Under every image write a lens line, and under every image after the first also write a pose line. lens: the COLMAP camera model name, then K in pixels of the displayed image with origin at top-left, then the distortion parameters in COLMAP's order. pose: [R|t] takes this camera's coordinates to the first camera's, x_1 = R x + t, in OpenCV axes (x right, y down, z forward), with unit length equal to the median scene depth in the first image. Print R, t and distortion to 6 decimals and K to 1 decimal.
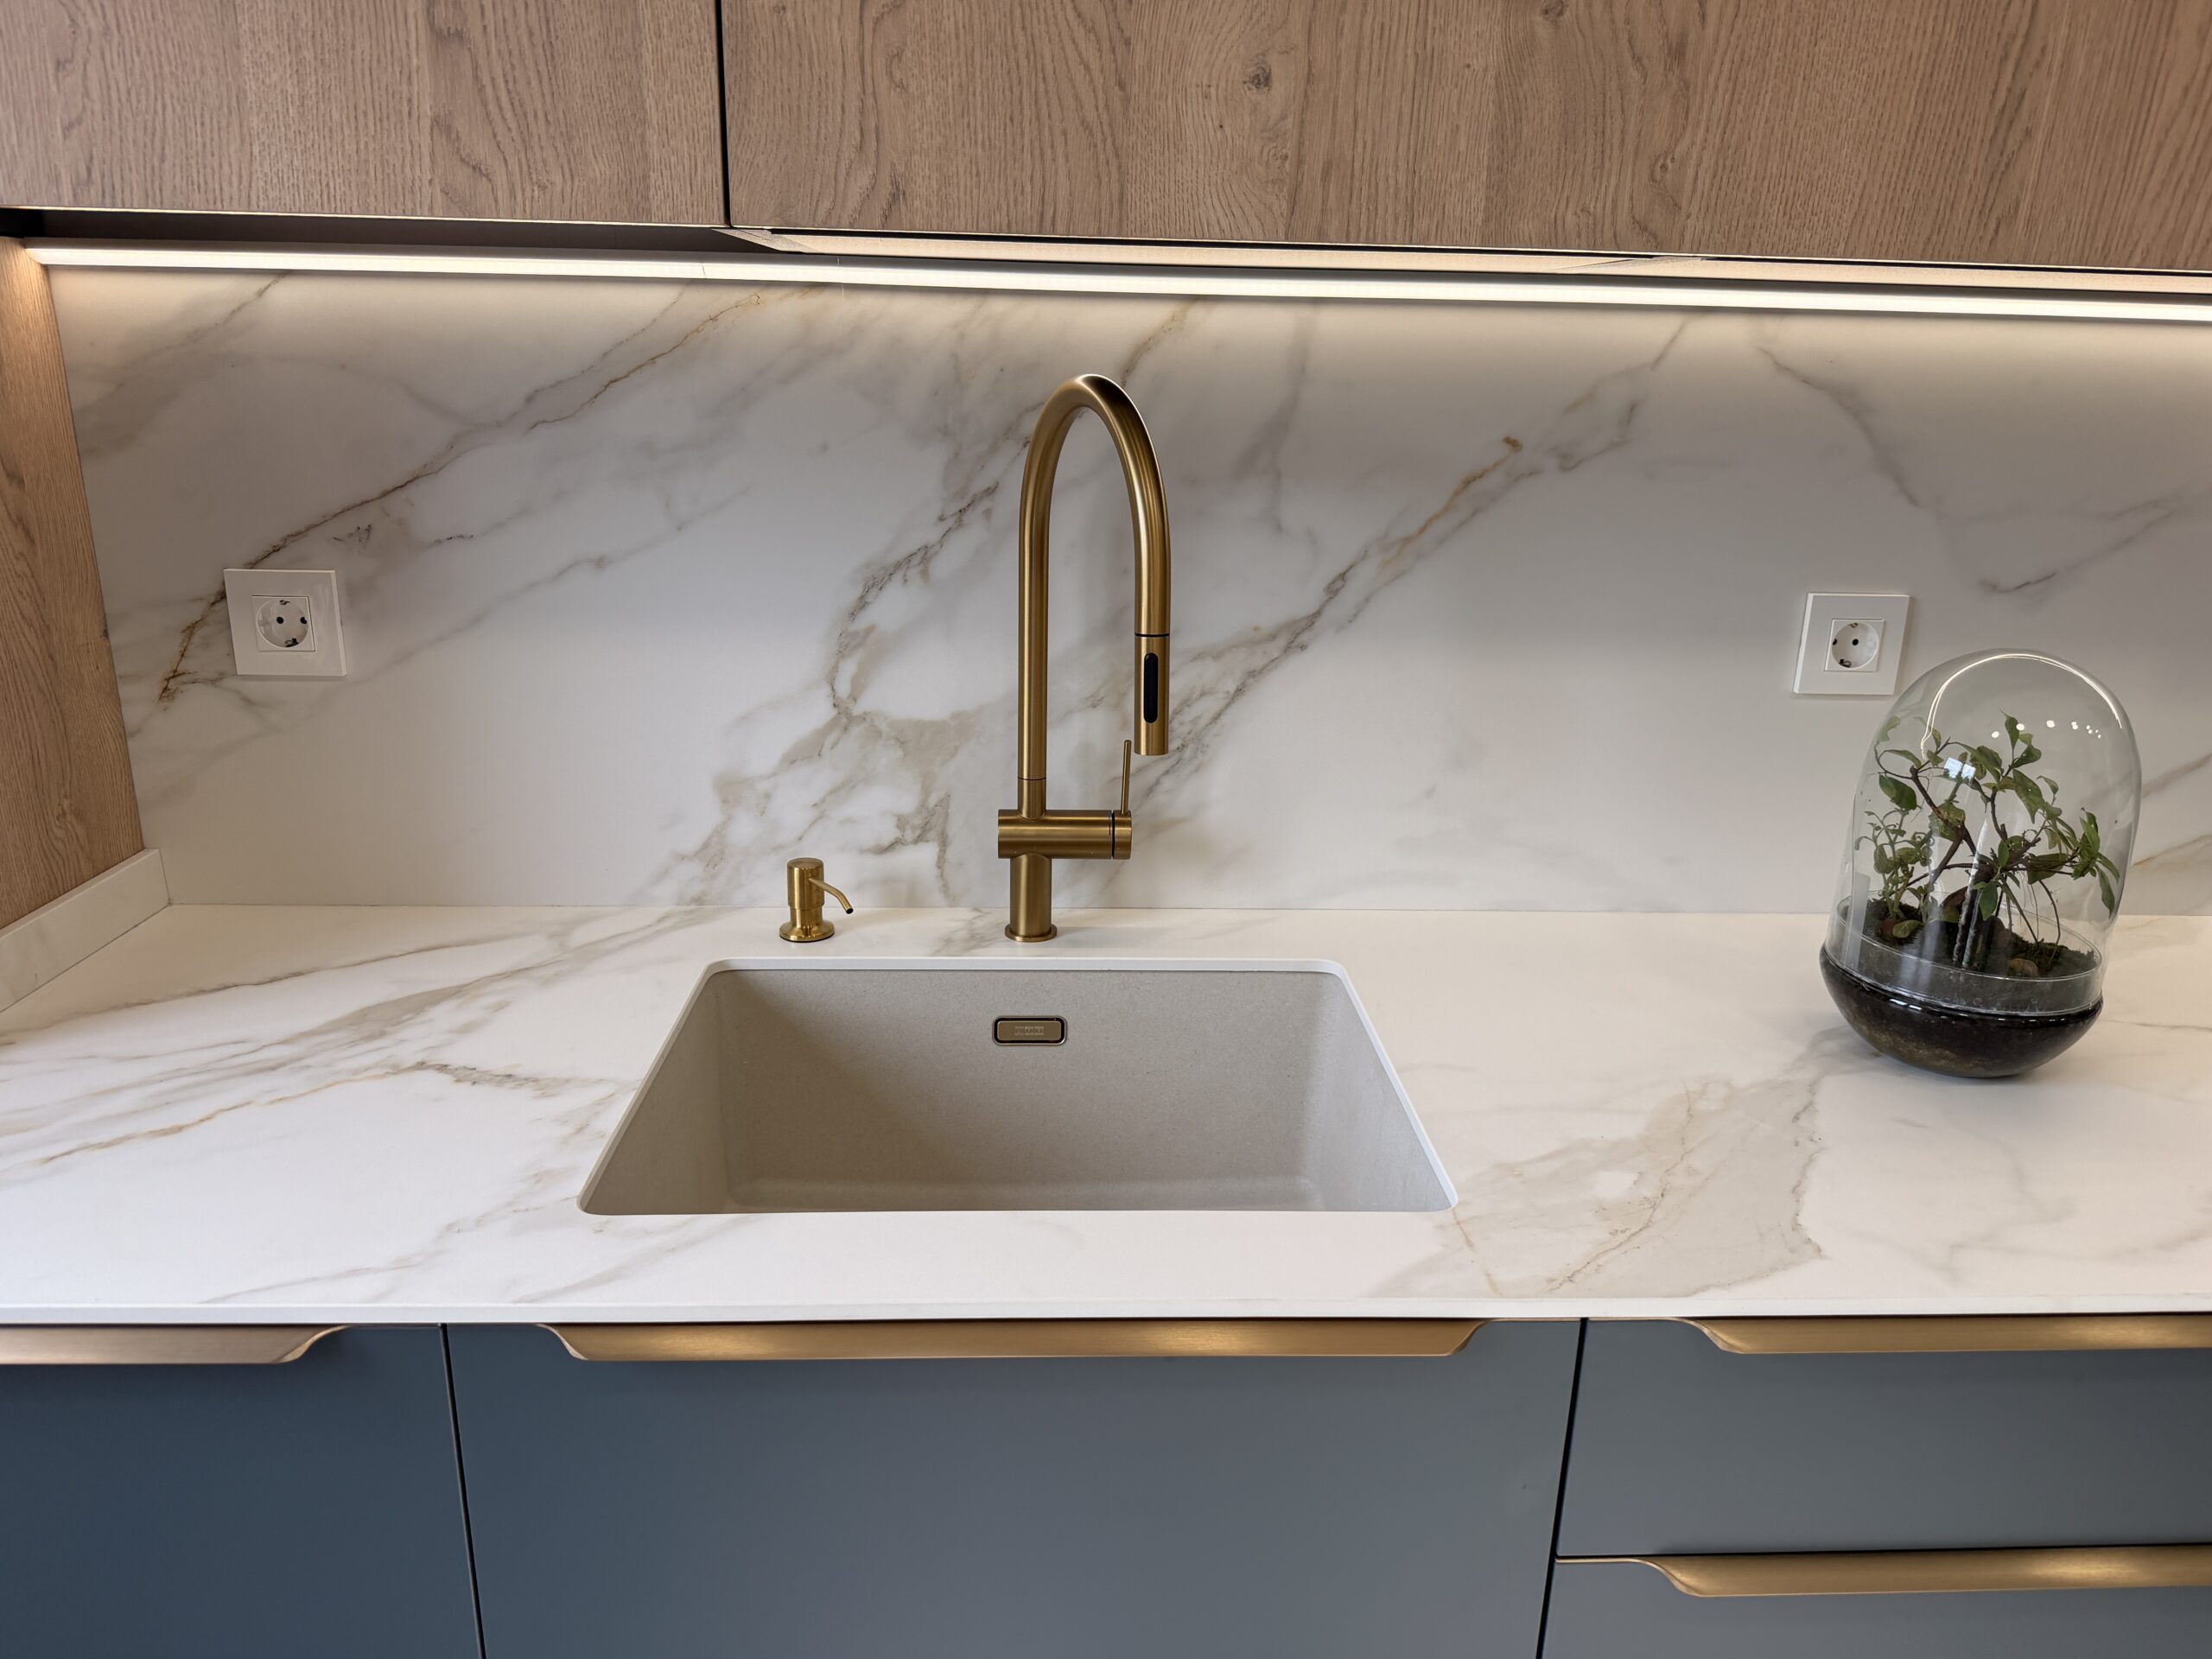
lens RADIAL K [[1575.6, 0, 1109.3], [0, 1575.6, 857.6], [0, 0, 1]] dist [0.053468, -0.077423]
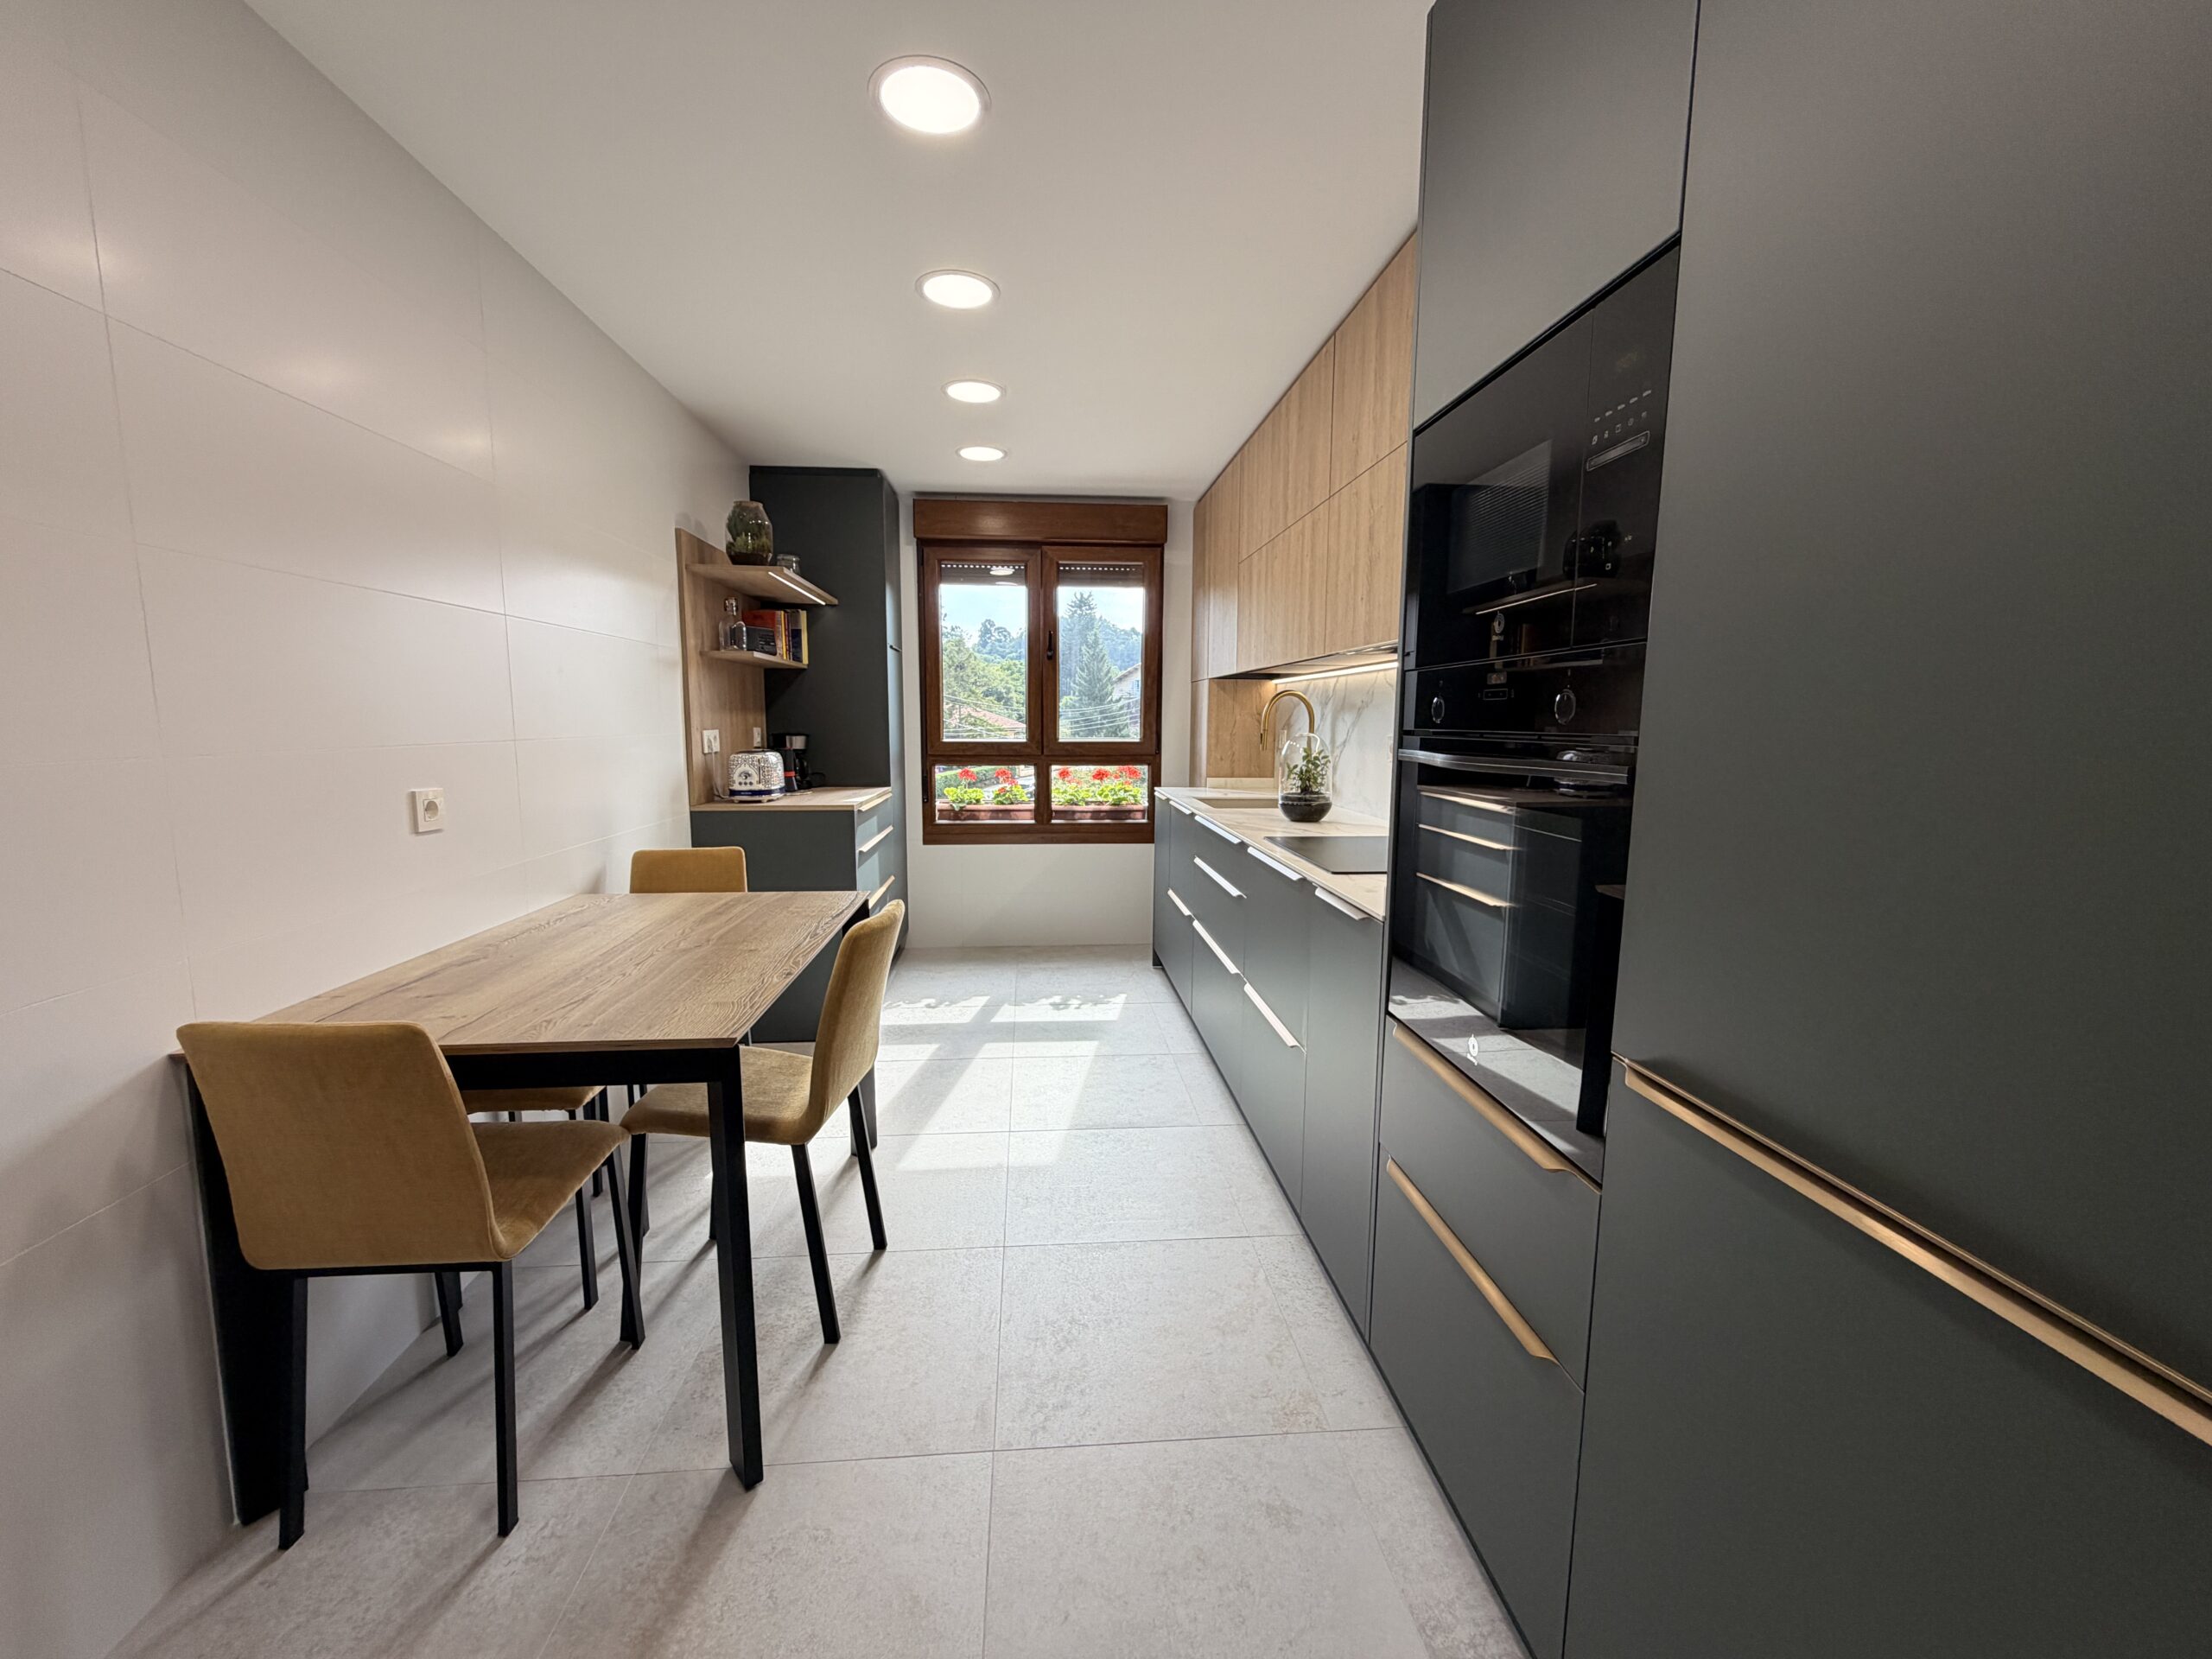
lens RADIAL K [[885.9, 0, 1100.9], [0, 885.9, 831.5], [0, 0, 1]] dist [0.001076, -0.000075]
pose [[0.035653, 0.103968, -0.993941, 2.787035], [-0.316488, 0.944557, 0.087450, 0.102301], [0.947926, 0.311453, 0.066581, 0.247272]]
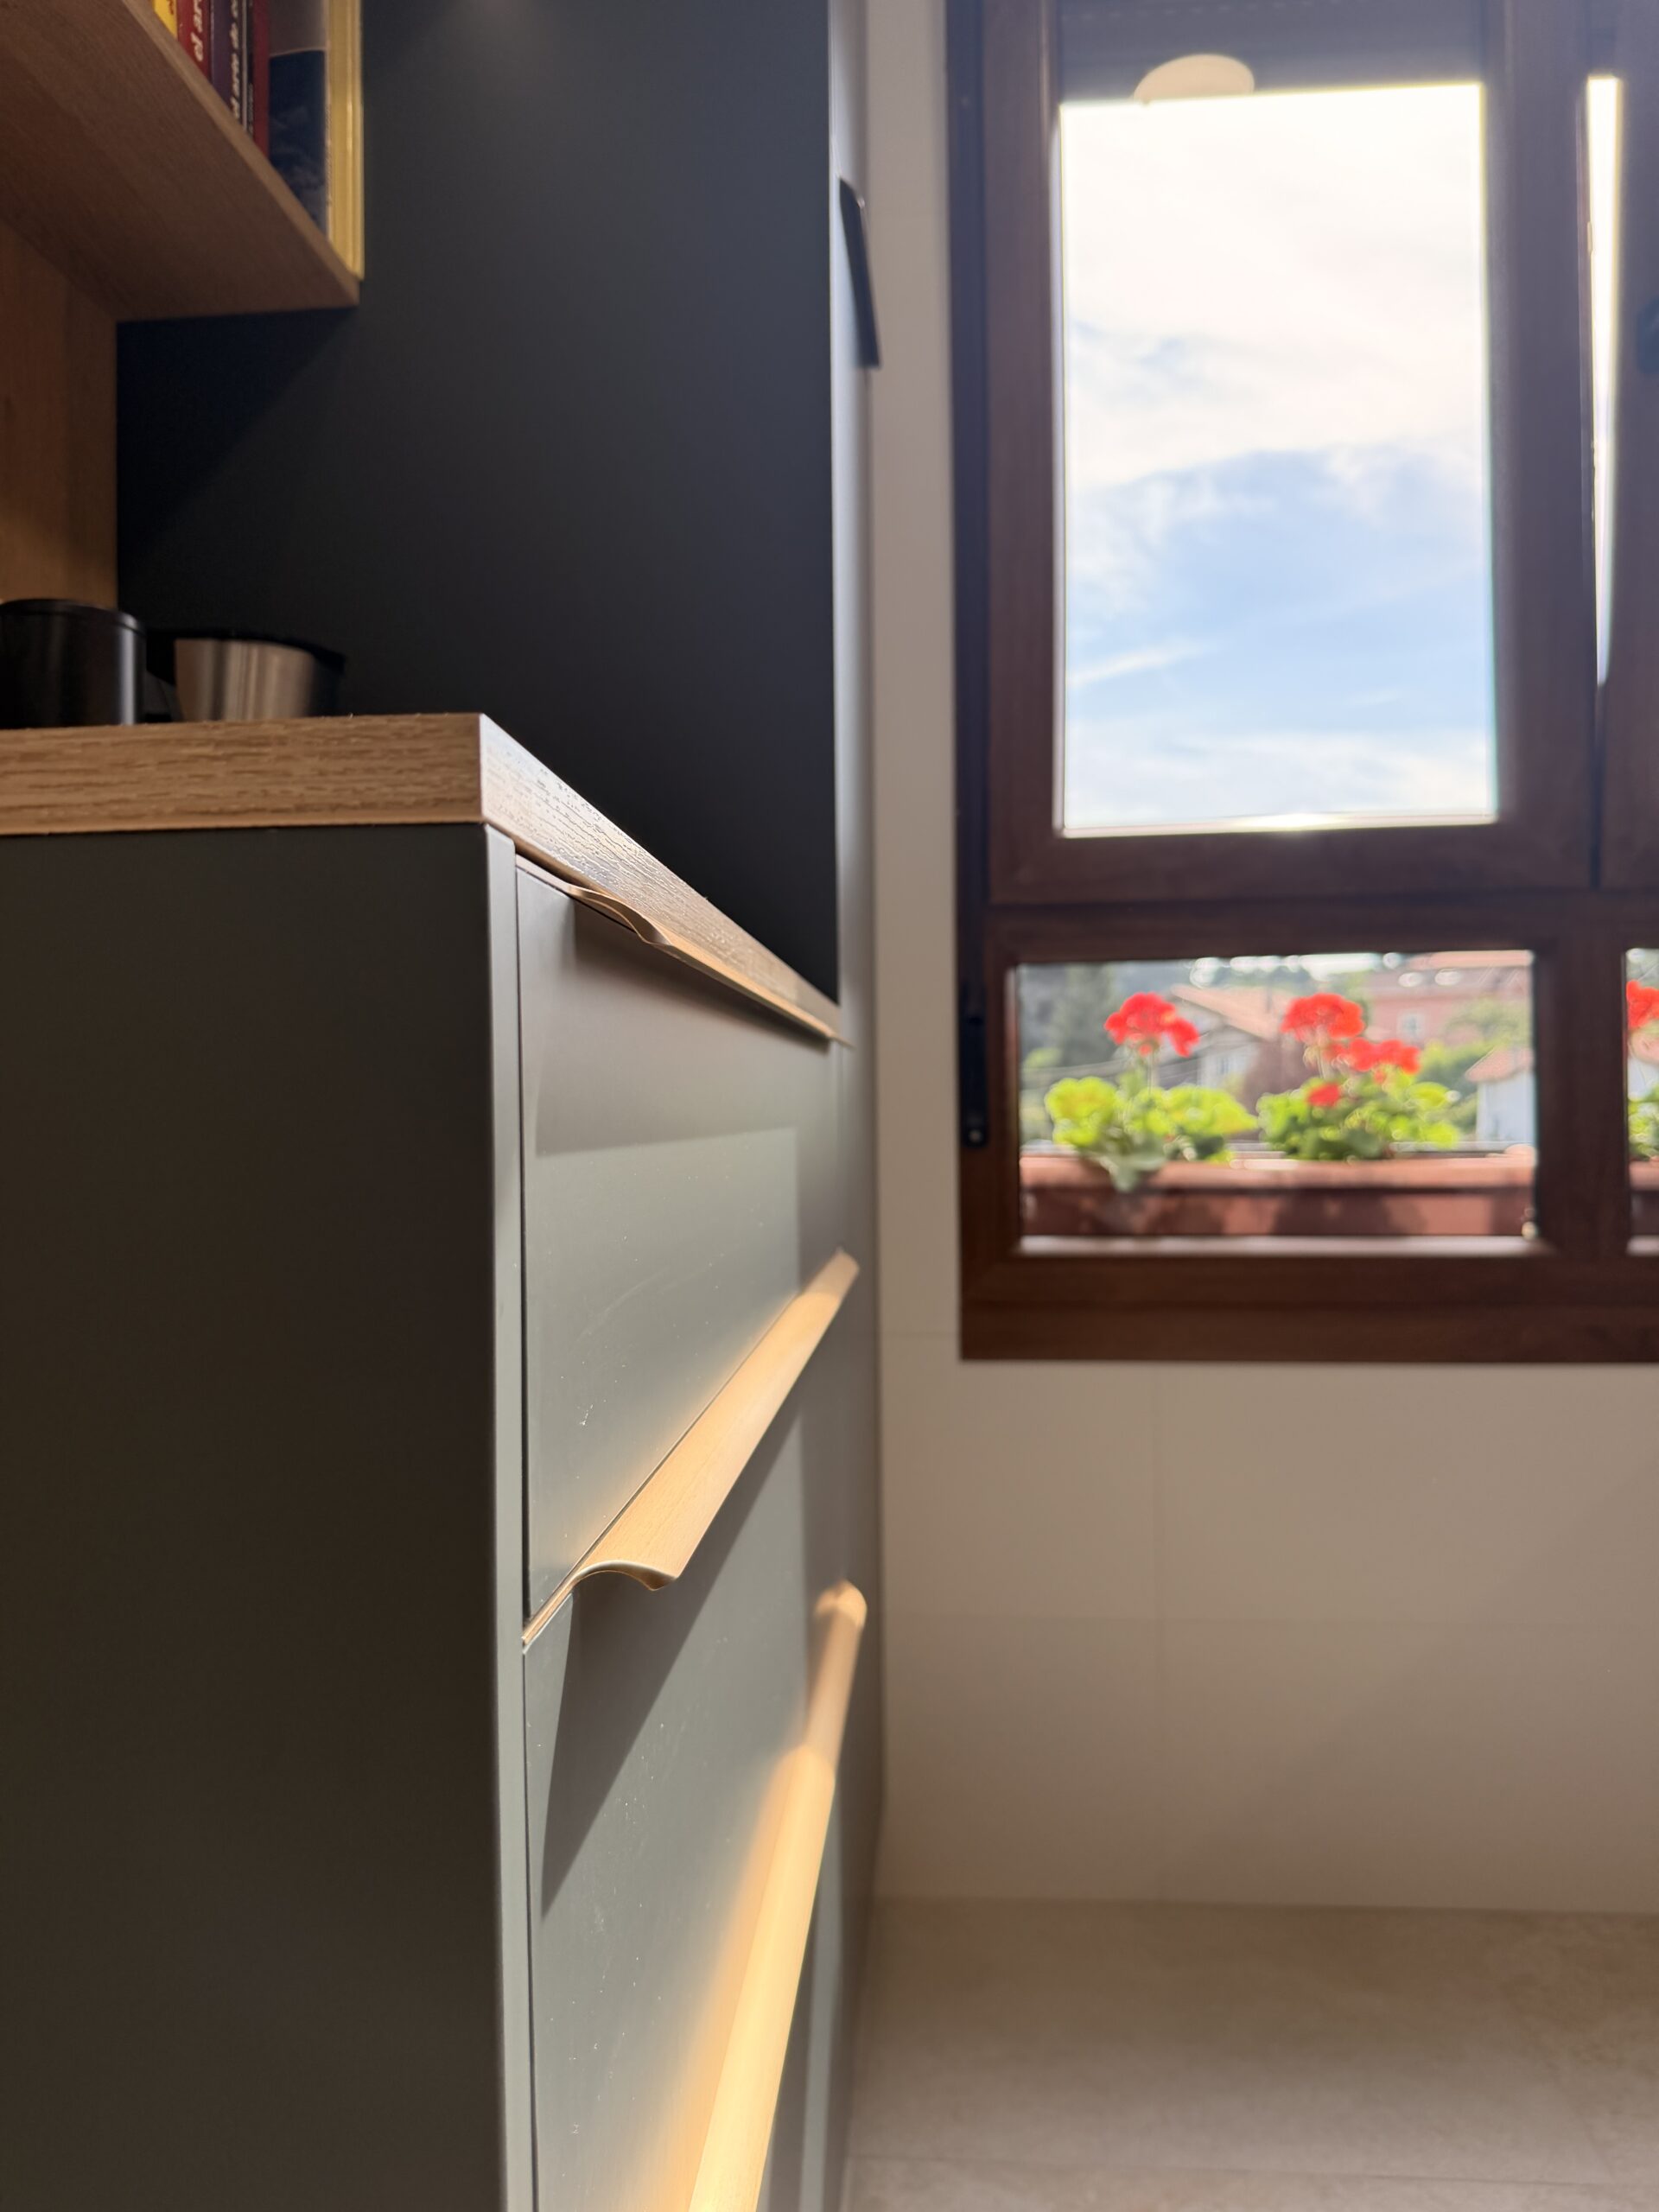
lens RADIAL K [[1575.6, 0, 794.3], [0, 1575.6, 1109.6], [0, 0, 1]] dist [0.053468, -0.077423]
pose [[-0.149992, -0.022227, -0.988437, 0.383105], [-0.302091, 0.952966, 0.024412, 0.528393], [0.941405, 0.302260, -0.149652, -0.192649]]
